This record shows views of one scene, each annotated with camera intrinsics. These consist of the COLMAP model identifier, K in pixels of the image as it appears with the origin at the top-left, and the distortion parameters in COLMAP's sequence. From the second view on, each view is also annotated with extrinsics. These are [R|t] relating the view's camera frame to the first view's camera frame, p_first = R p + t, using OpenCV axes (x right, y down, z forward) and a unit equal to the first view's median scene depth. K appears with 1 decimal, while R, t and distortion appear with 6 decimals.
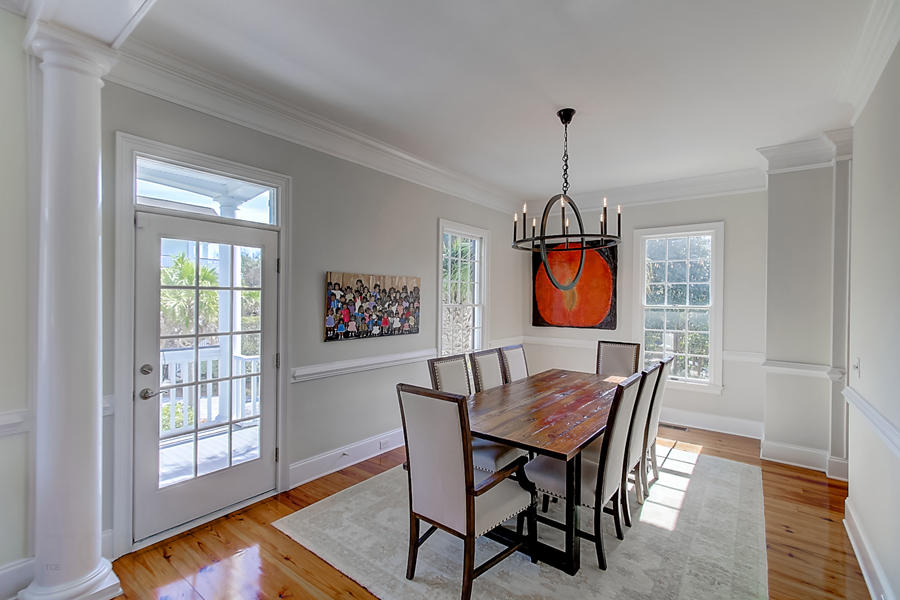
lens RADIAL K [[405.4, 0, 450.1], [0, 405.4, 302.6], [0, 0, 1]] dist [-0.000403, 0.000250]
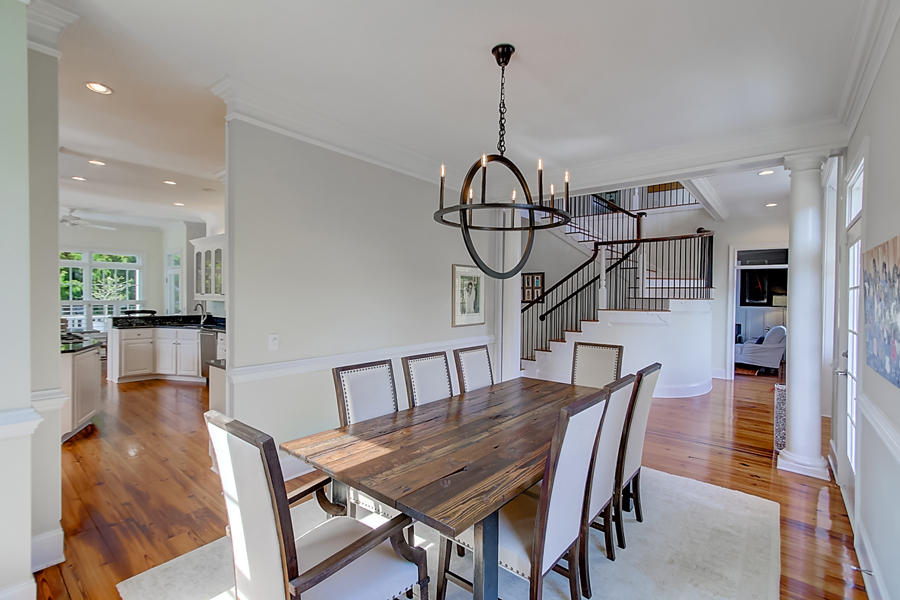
lens RADIAL K [[405.3, 0, 447.8], [0, 405.3, 297.3], [0, 0, 1]] dist [-0.000037, 0.000243]
pose [[0.999386, 0.009346, -0.033781, 0.285656], [-0.009160, 0.999942, 0.005682, -0.007253], [0.033832, -0.005369, 0.999413, 0.307242]]
